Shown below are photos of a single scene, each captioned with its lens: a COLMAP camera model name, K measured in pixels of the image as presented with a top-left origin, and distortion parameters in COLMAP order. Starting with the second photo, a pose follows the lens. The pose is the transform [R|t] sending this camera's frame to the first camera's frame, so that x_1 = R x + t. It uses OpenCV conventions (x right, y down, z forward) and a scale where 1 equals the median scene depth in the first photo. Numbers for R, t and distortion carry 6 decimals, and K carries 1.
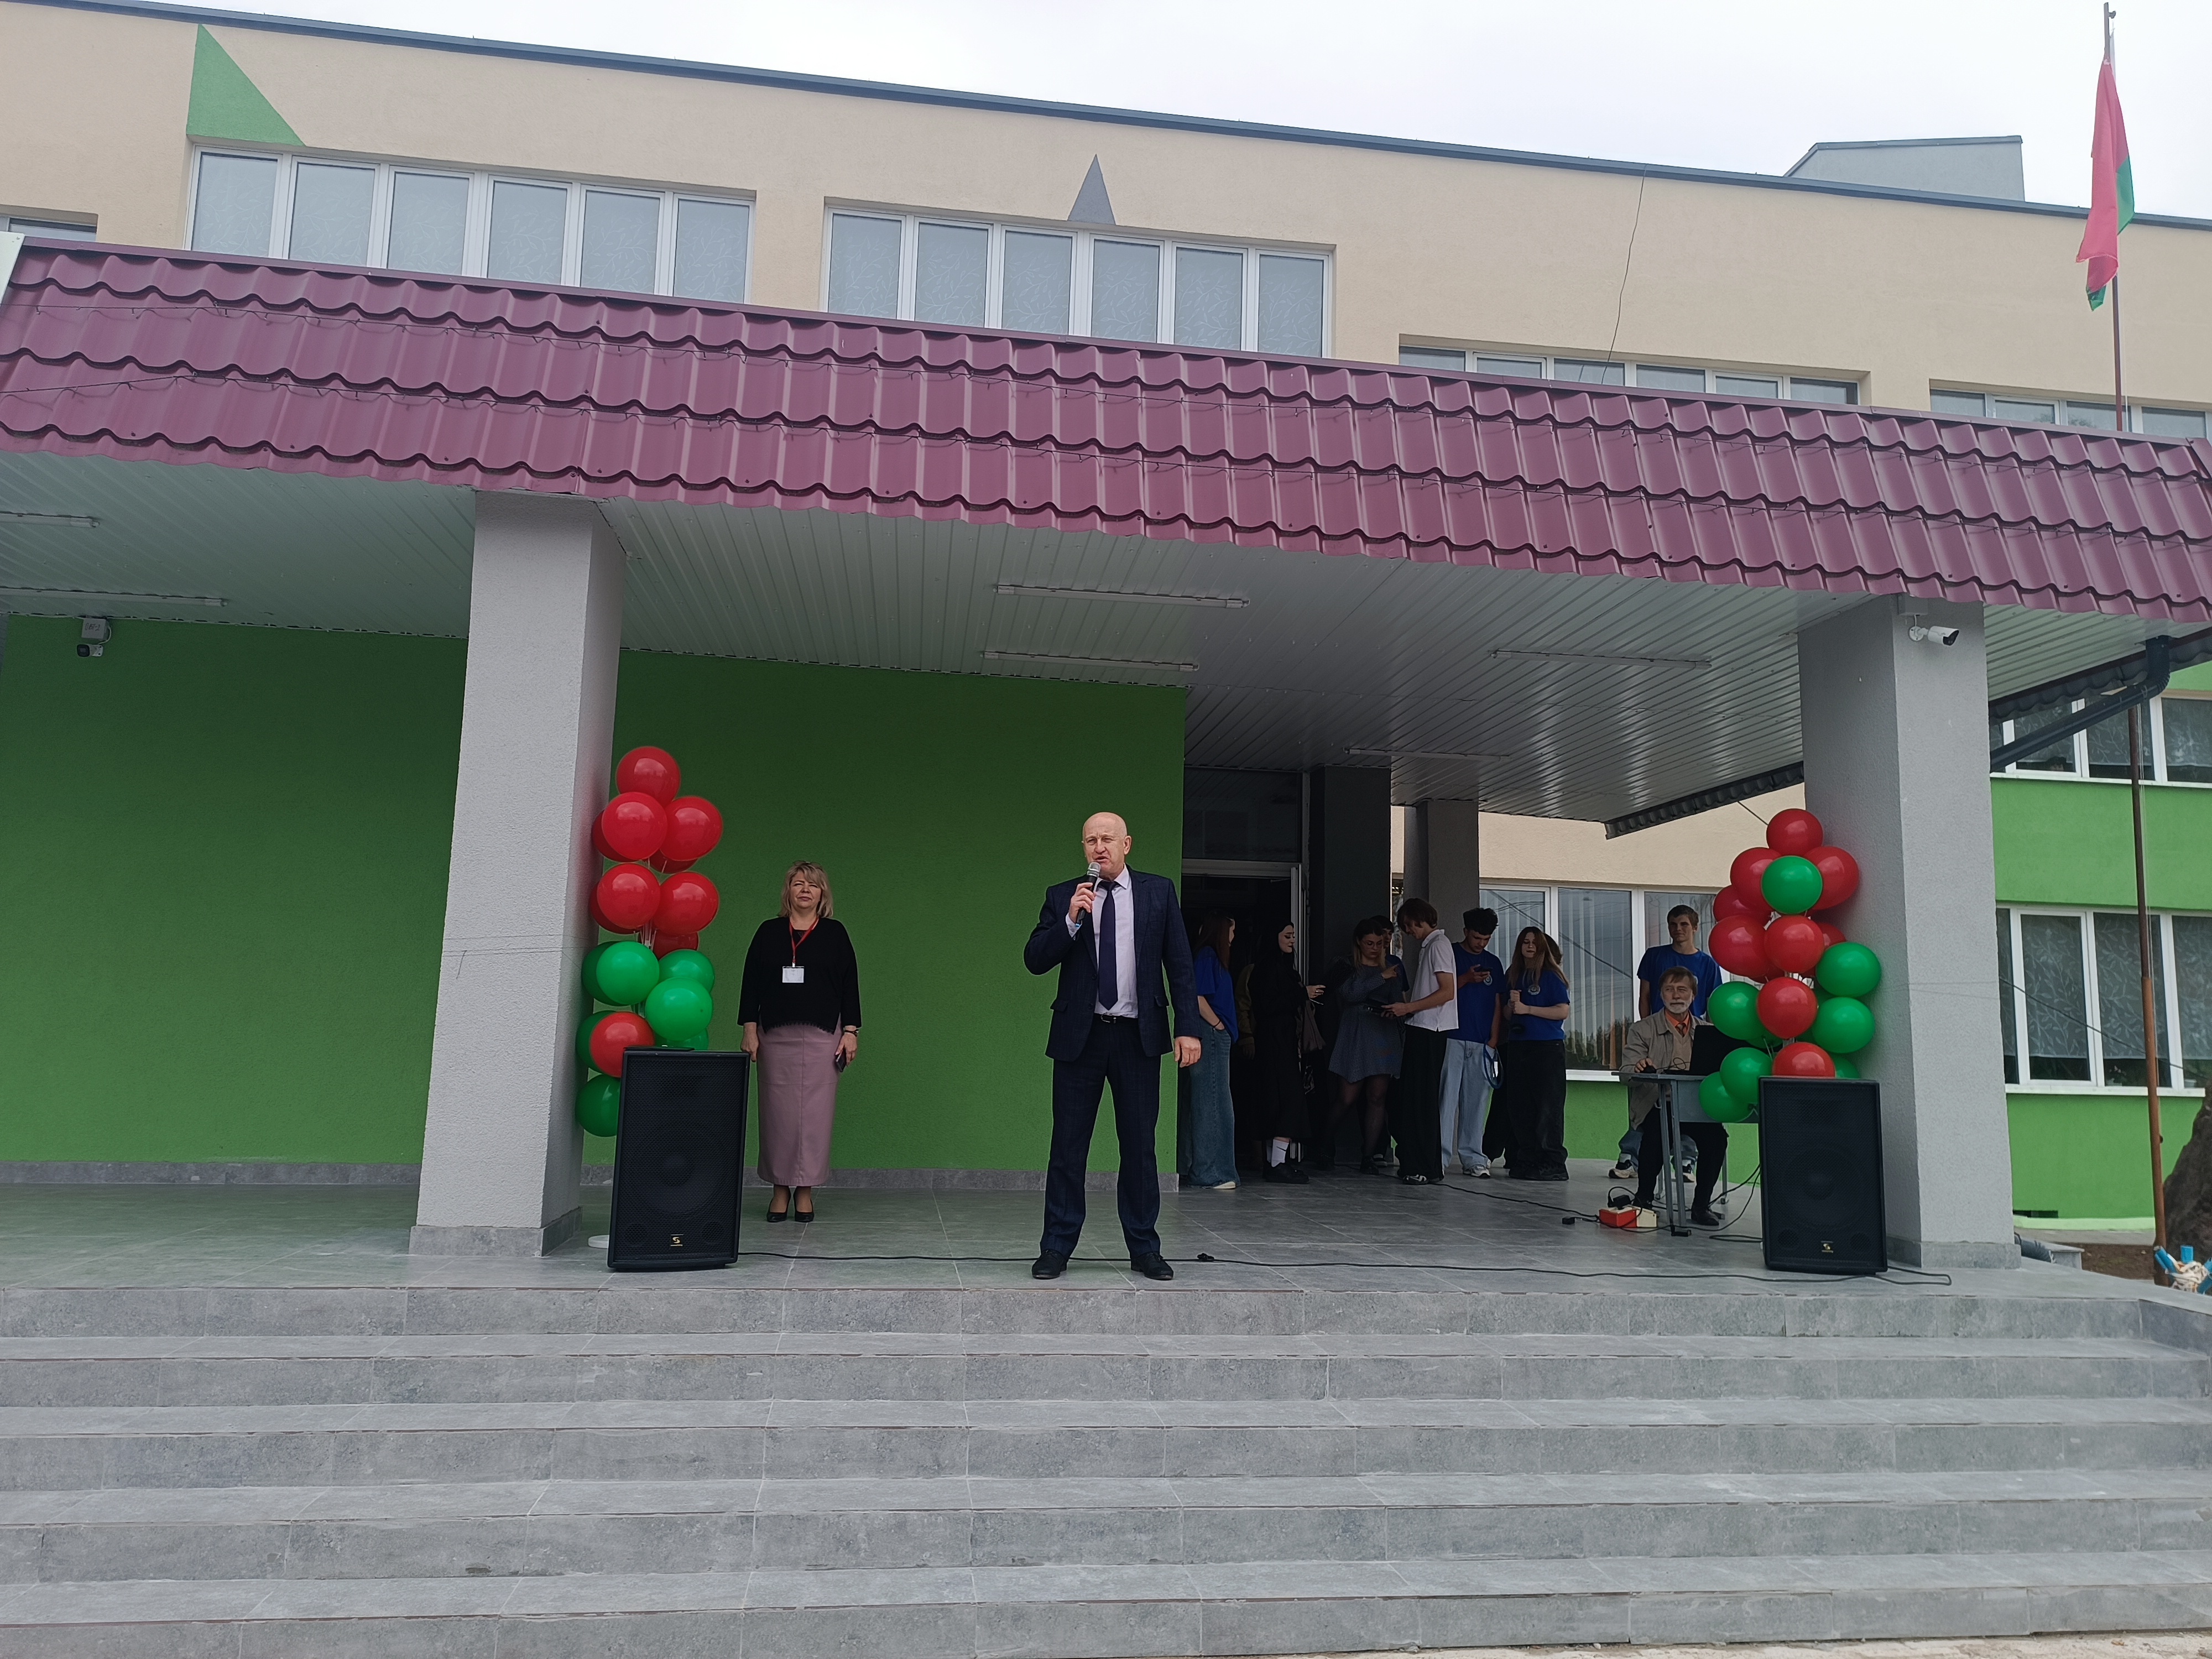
lens RADIAL K [[1555.6, 0, 1103.7], [0, 1555.6, 824.8], [0, 0, 1]] dist [0.022843, -0.002325]
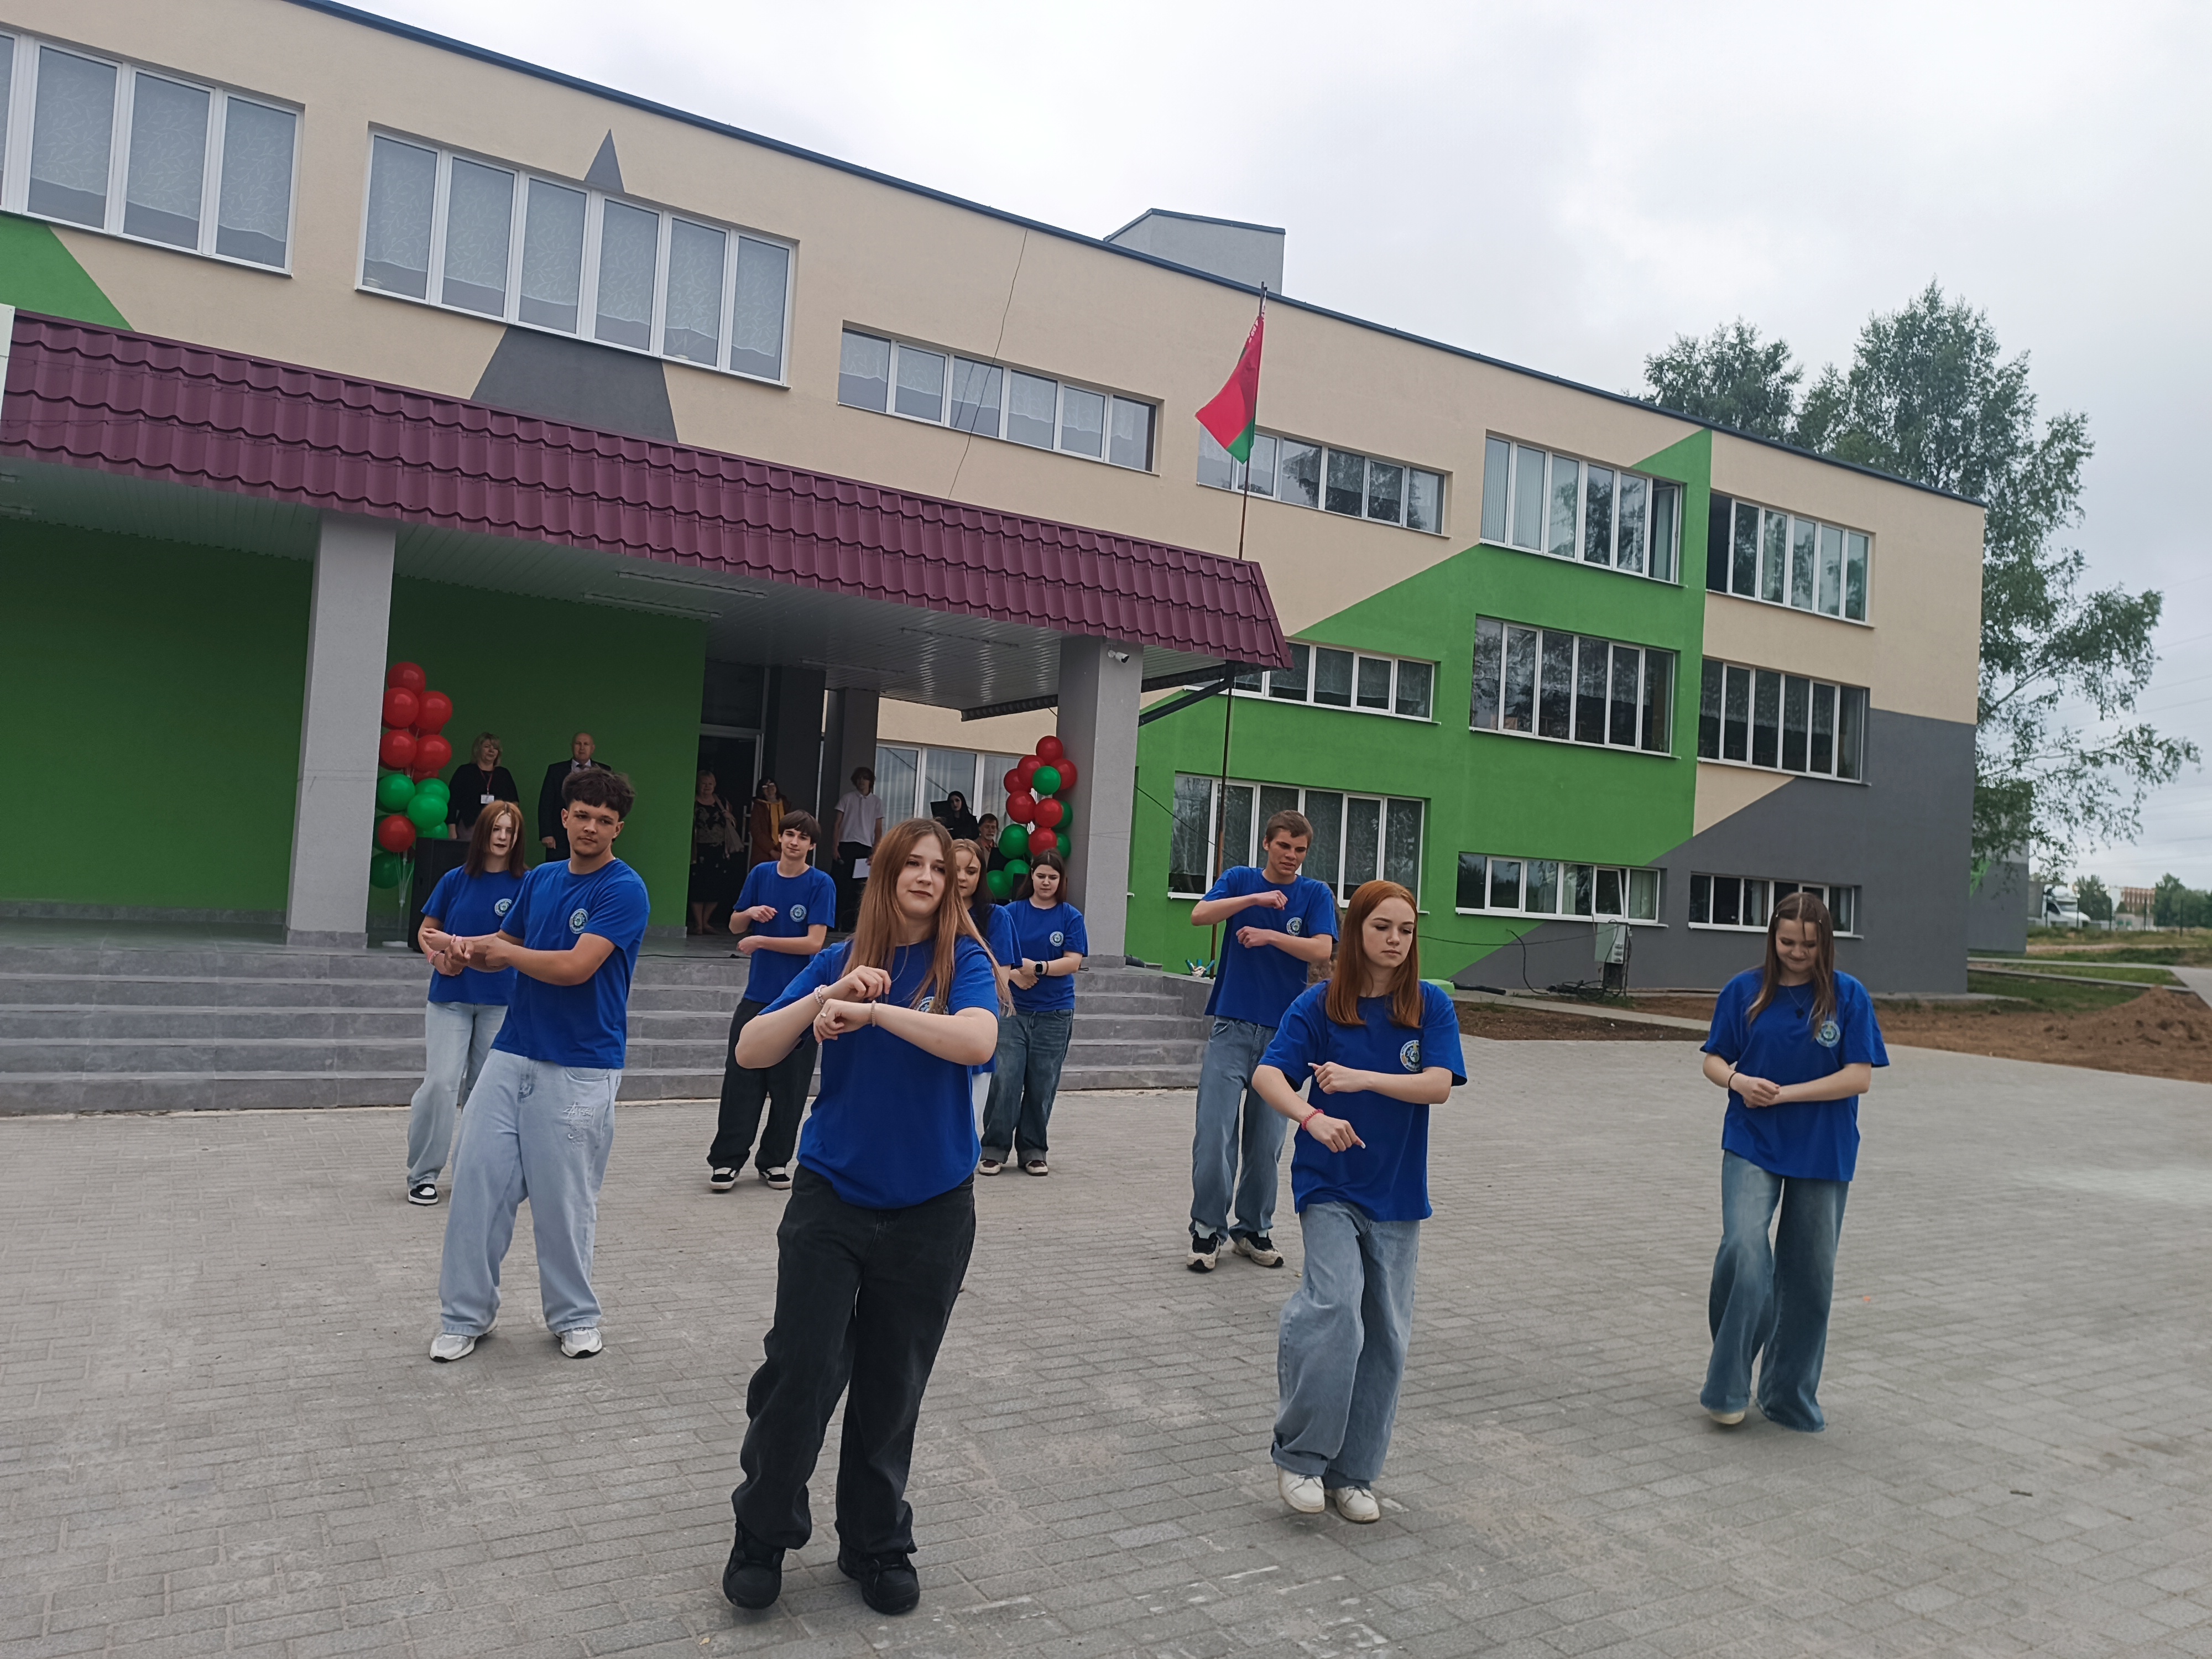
lens RADIAL K [[1555.6, 0, 1103.7], [0, 1555.6, 824.8], [0, 0, 1]] dist [0.022843, -0.002325]
pose [[0.920990, 0.043798, 0.387116, -0.213541], [-0.088858, 0.991085, 0.099272, -0.092502], [-0.379317, -0.125827, 0.916671, -0.736251]]
